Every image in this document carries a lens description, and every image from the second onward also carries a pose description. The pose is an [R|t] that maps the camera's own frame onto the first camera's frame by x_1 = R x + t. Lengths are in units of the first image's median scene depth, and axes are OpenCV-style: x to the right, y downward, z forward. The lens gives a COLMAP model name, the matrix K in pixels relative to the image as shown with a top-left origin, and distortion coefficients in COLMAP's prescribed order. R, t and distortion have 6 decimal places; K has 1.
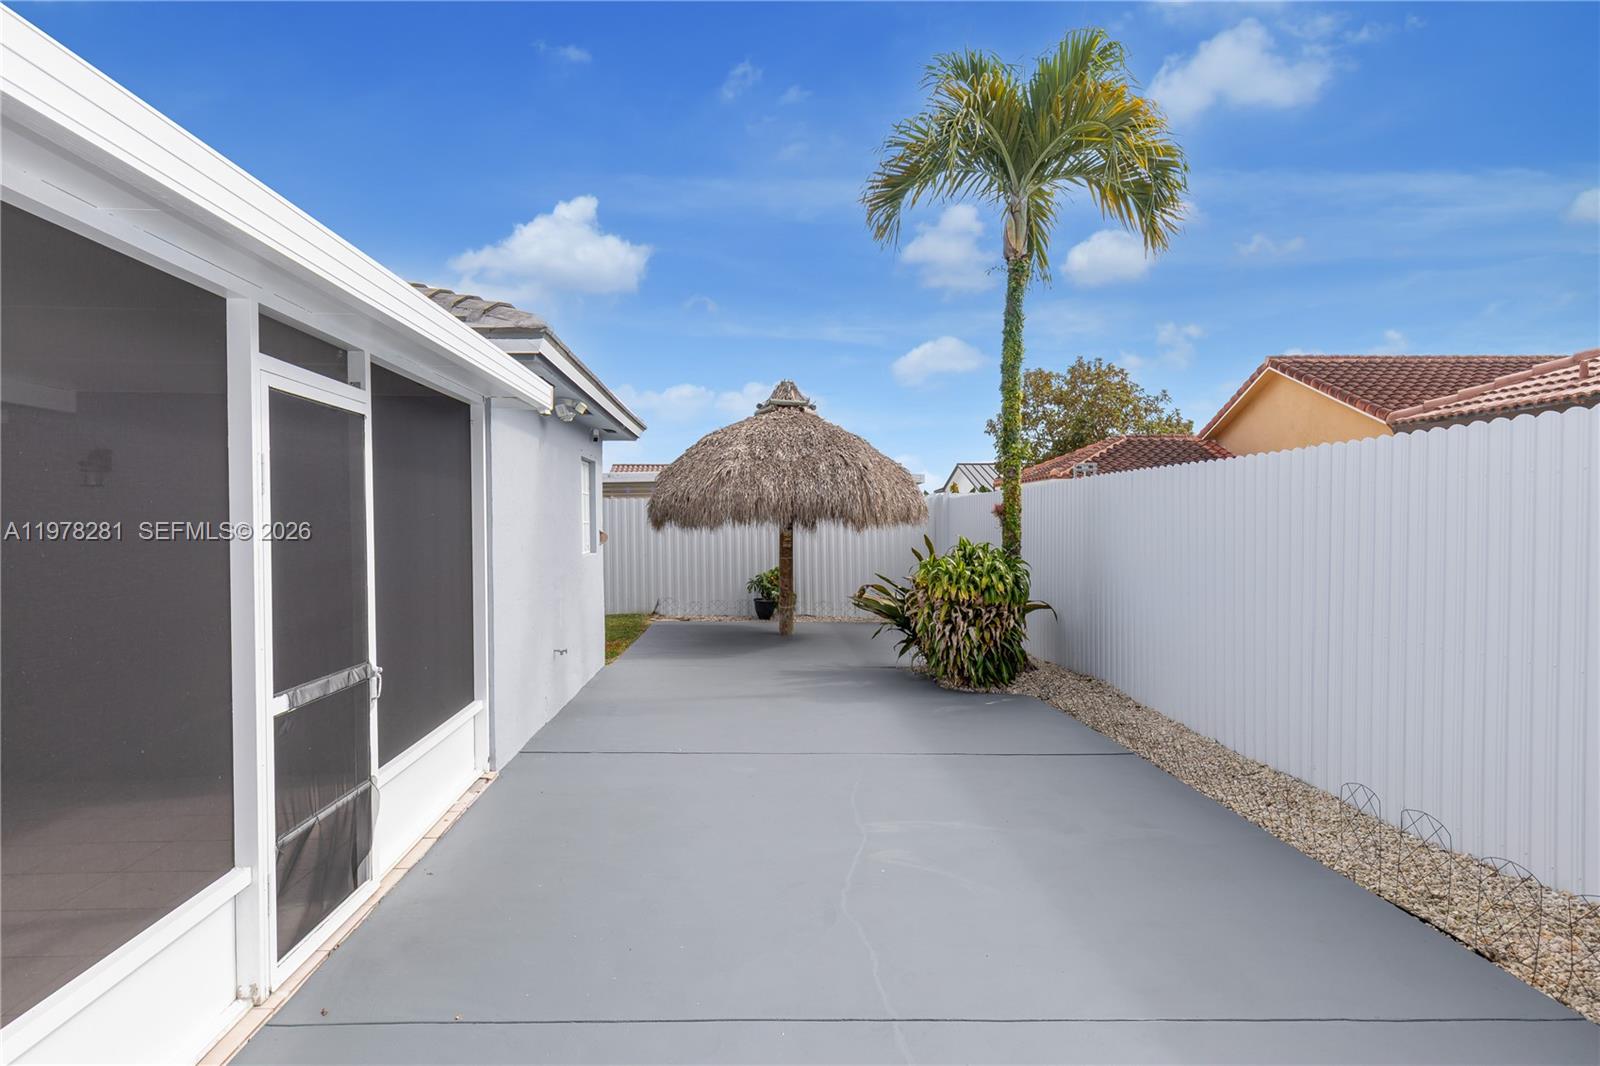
lens RADIAL K [[1013.2, 0, 797.5], [0, 1013.2, 533.5], [0, 0, 1]] dist [0.003909, 0.000363]
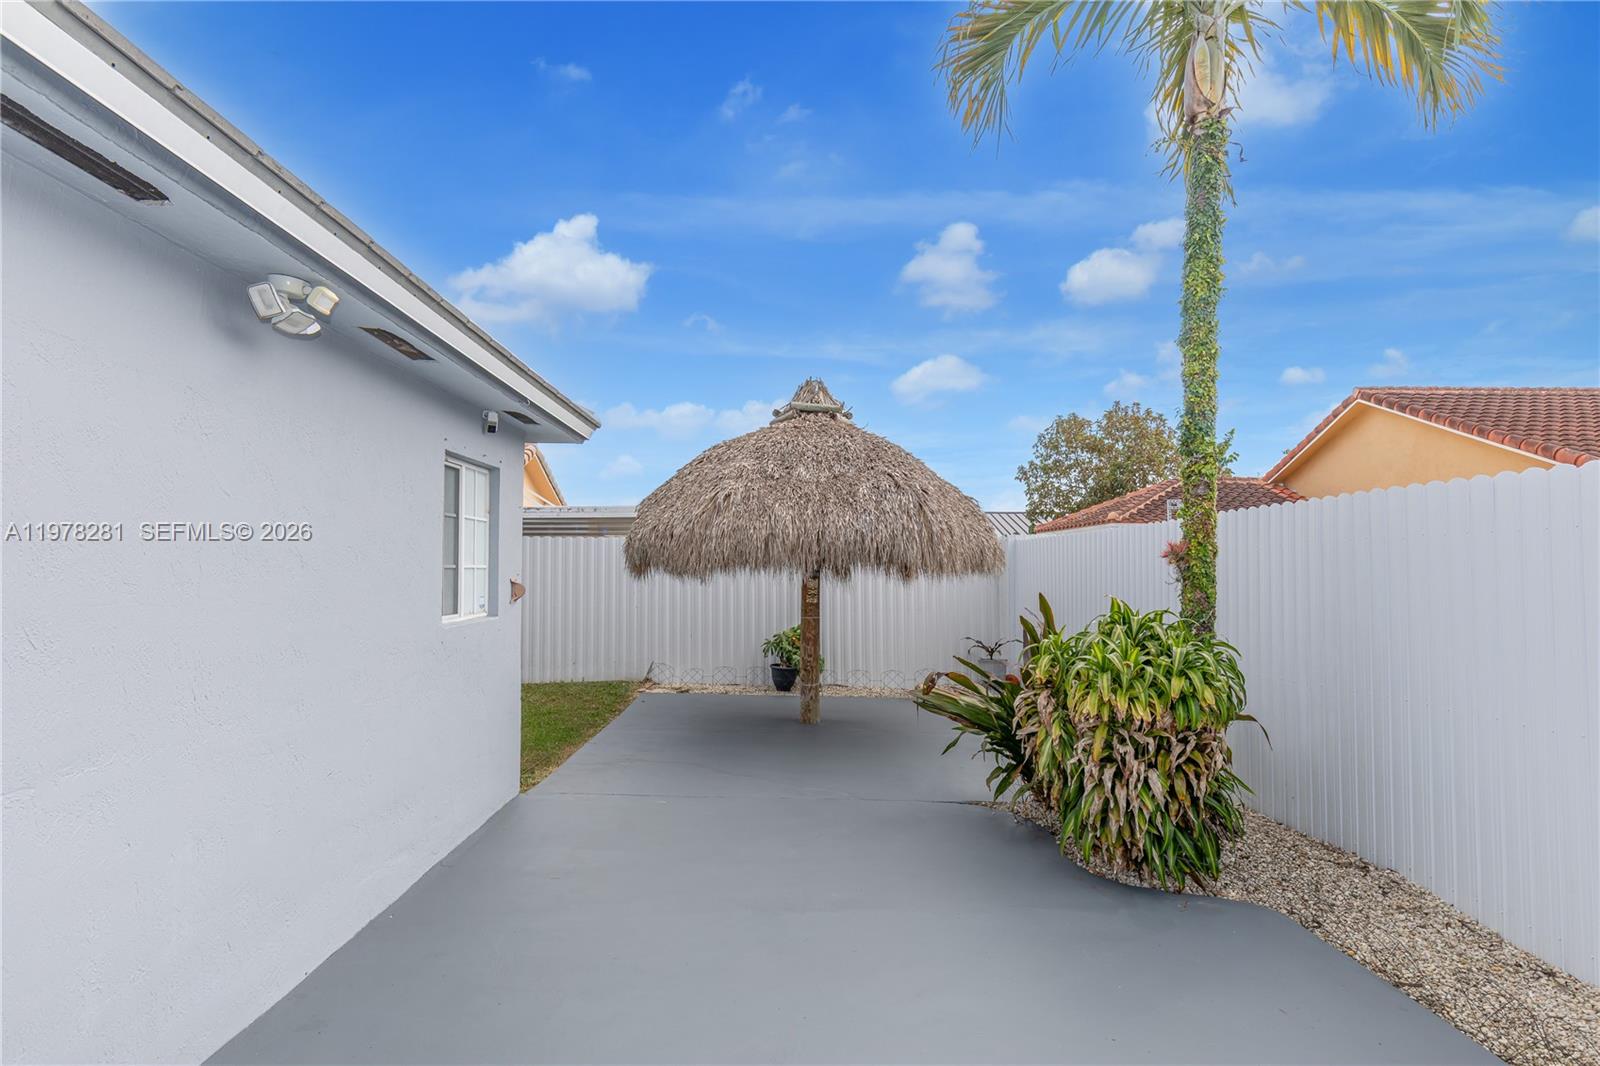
lens RADIAL K [[921.8, 0, 787.3], [0, 921.8, 538.2], [0, 0, 1]] dist [0.009076, 0.001197]
pose [[0.999078, 0.008400, -0.042103, -0.000226], [-0.010223, 0.999012, -0.043255, -0.004590], [0.041698, 0.043646, 0.998176, 0.341578]]
